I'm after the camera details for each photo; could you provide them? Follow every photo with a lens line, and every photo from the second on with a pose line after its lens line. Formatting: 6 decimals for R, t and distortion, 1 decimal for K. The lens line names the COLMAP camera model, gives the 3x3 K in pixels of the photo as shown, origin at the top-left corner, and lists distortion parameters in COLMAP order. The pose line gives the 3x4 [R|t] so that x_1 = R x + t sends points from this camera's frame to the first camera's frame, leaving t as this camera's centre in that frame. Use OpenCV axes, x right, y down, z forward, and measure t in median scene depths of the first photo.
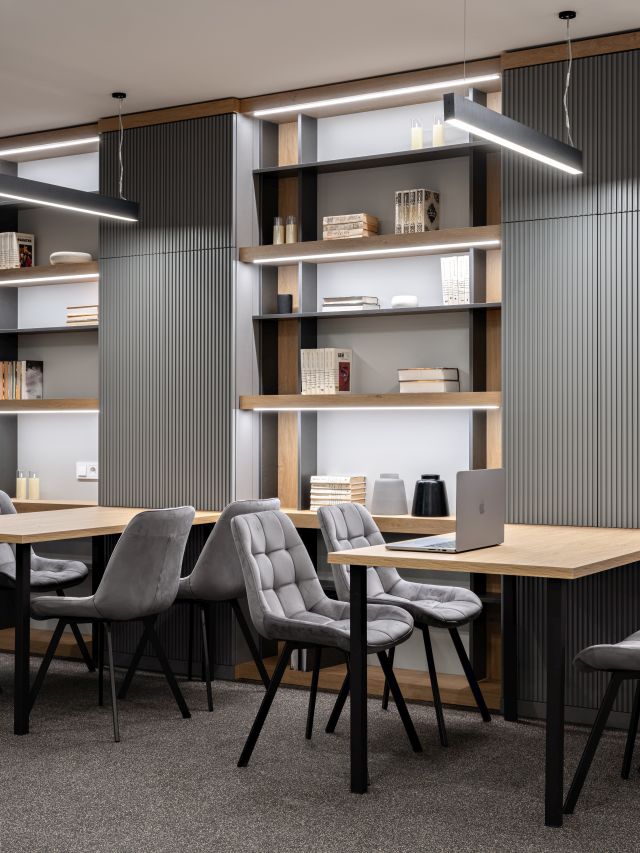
lens RADIAL K [[1315.4, 0, 320.0], [0, 1315.4, 426.5], [0, 0, 1]] dist [0.000033, 0.050987]
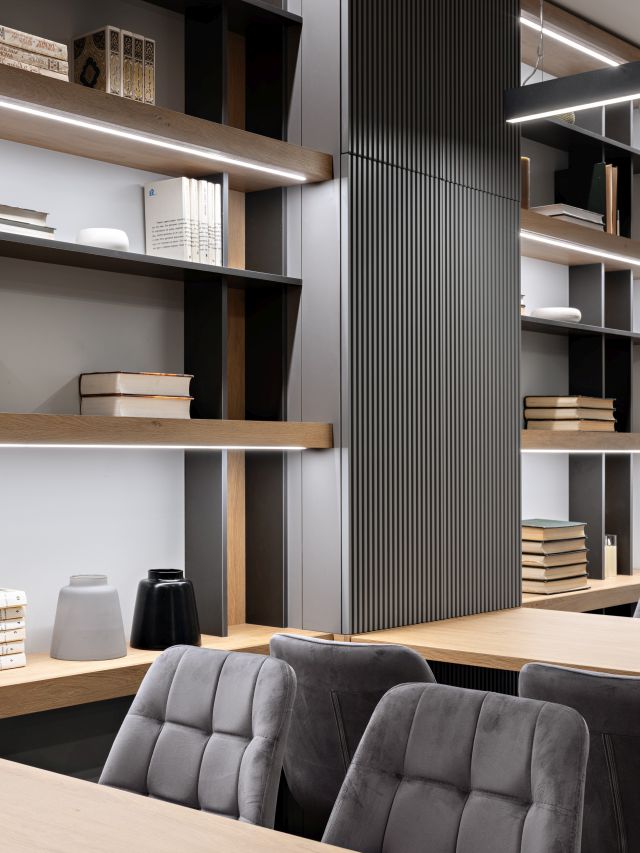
lens RADIAL K [[1286.0, 0, 320.0], [0, 1286.0, 426.5], [0, 0, 1]] dist [0.037228, 0.060864]
pose [[0.152291, 0.027491, 0.987953, -0.433537], [0.004056, 0.999587, -0.028439, -0.006951], [-0.988327, 0.008338, 0.152116, 0.856825]]
